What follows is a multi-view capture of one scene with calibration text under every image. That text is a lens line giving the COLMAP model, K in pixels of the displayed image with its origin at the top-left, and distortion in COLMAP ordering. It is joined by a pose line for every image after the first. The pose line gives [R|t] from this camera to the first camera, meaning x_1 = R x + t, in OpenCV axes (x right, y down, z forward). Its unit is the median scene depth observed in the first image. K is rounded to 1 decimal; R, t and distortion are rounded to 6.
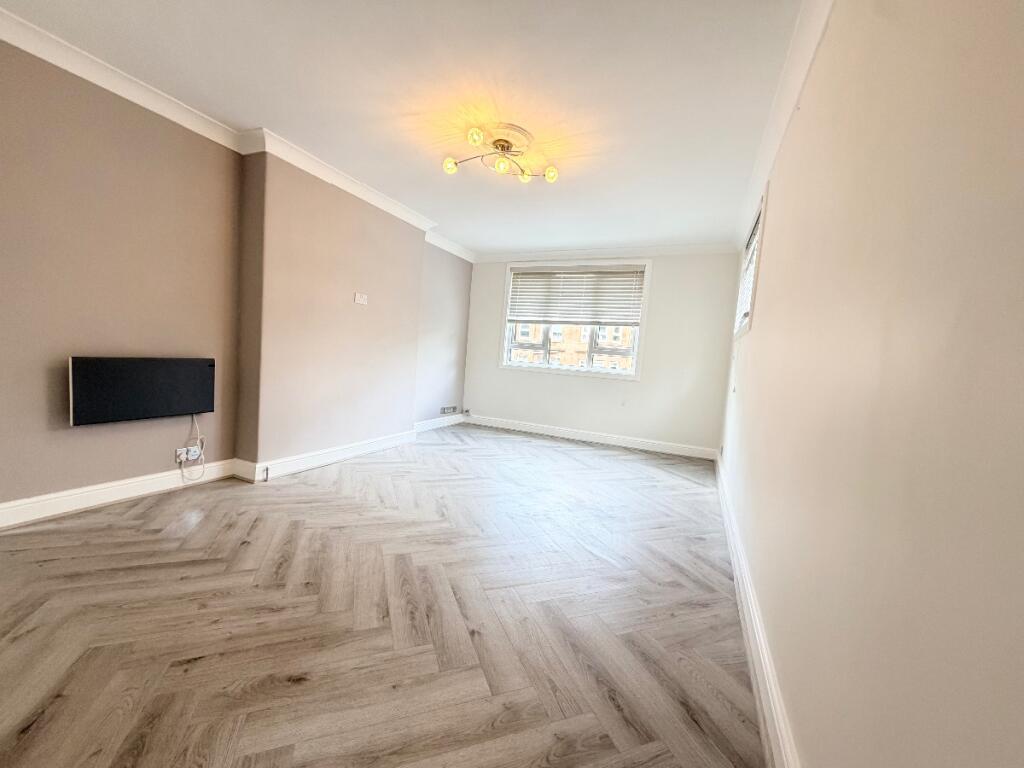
lens RADIAL K [[406.0, 0, 512.0], [0, 406.0, 384.0], [0, 0, 1]] dist [-0.000128, -0.000048]
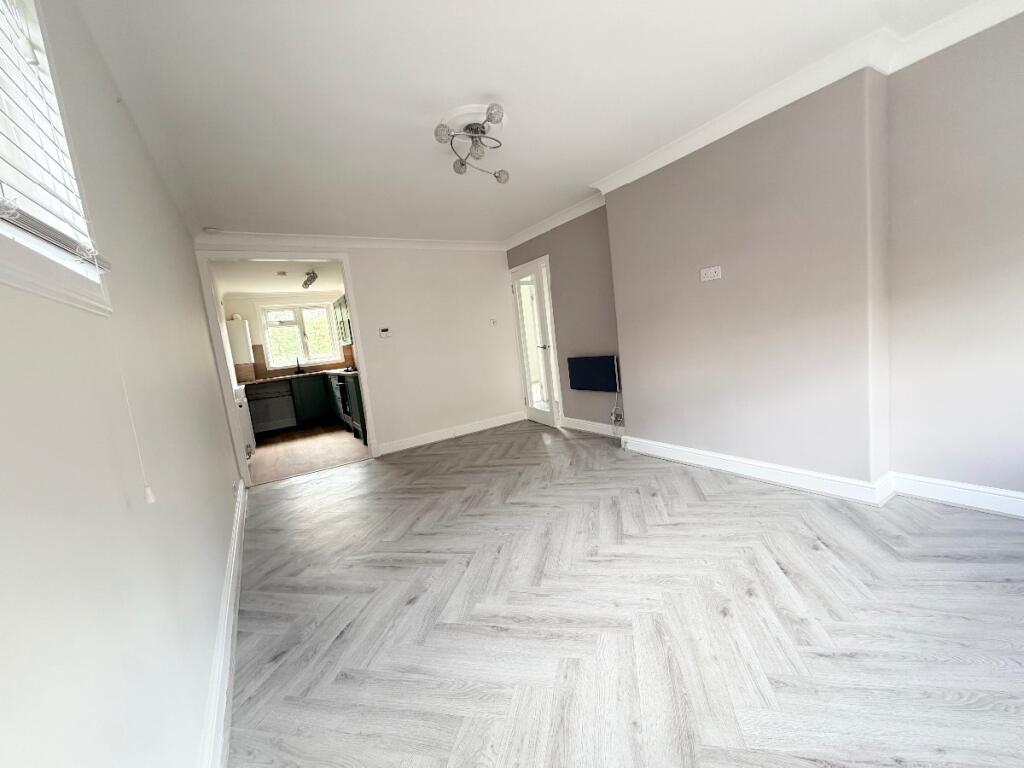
lens RADIAL K [[406.0, 0, 512.0], [0, 406.0, 384.0], [0, 0, 1]] dist [-0.000128, -0.000048]
pose [[-0.546813, 0.087817, -0.832637, 0.857092], [0.013685, 0.995289, 0.095985, -0.131650], [0.837143, 0.041091, -0.545438, 1.855479]]
